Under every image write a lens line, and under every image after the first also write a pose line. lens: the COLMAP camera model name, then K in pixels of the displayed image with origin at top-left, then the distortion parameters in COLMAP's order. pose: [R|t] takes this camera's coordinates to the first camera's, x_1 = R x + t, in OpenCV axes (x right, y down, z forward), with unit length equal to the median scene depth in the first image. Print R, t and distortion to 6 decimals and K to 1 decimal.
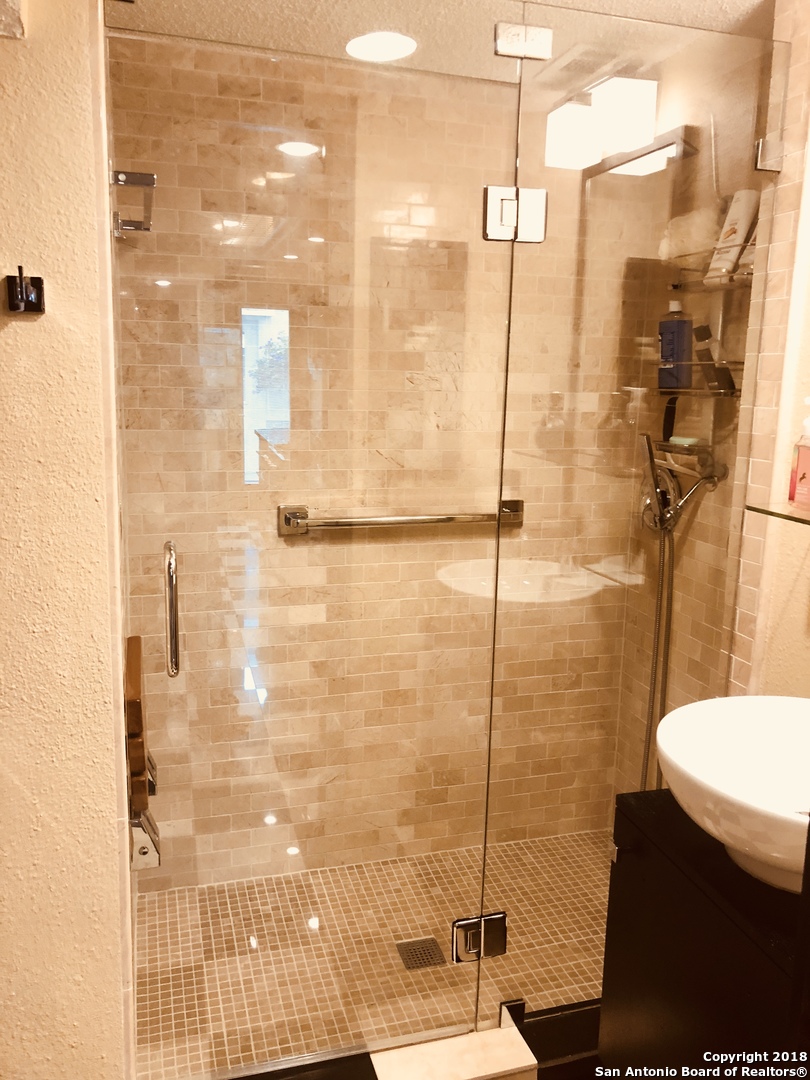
lens RADIAL K [[895.1, 0, 406.6], [0, 895.1, 540.3], [0, 0, 1]] dist [0.023628, -0.021089]
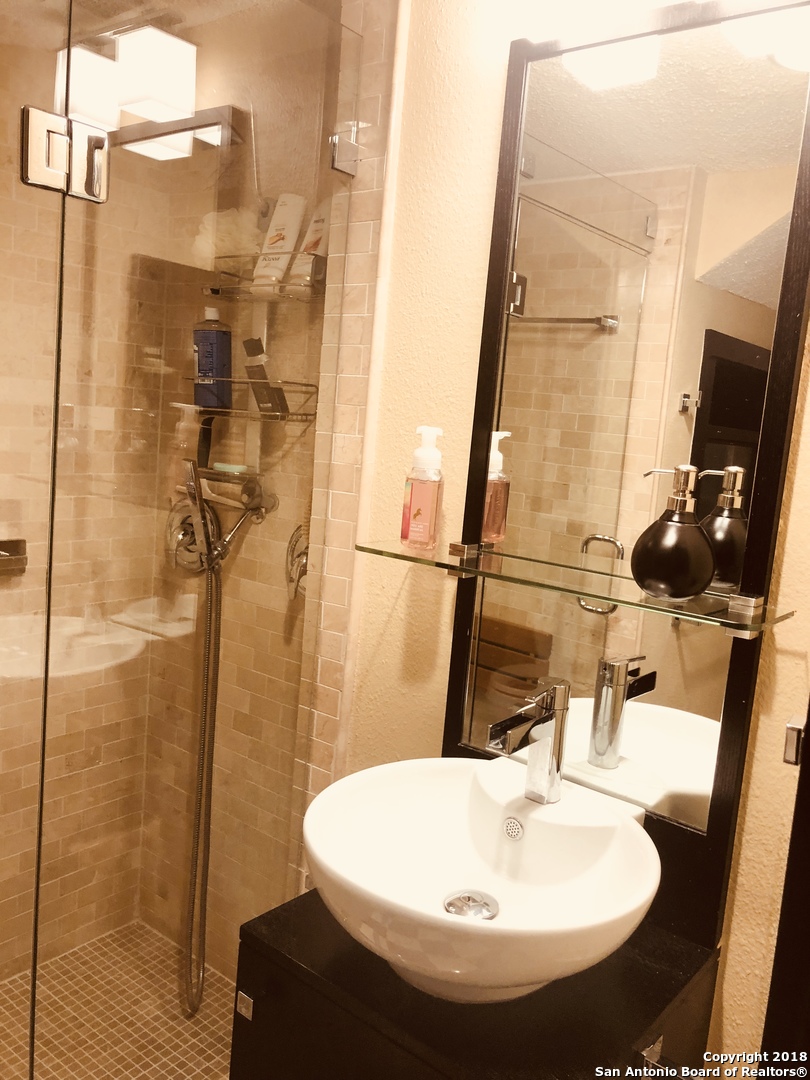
lens RADIAL K [[895.1, 0, 407.4], [0, 895.1, 533.7], [0, 0, 1]] dist [0.023628, -0.021089]
pose [[0.810790, -0.033218, 0.584393, -0.065244], [0.049926, 0.998675, -0.012500, -0.026796], [-0.583204, 0.039311, 0.811374, 0.190494]]
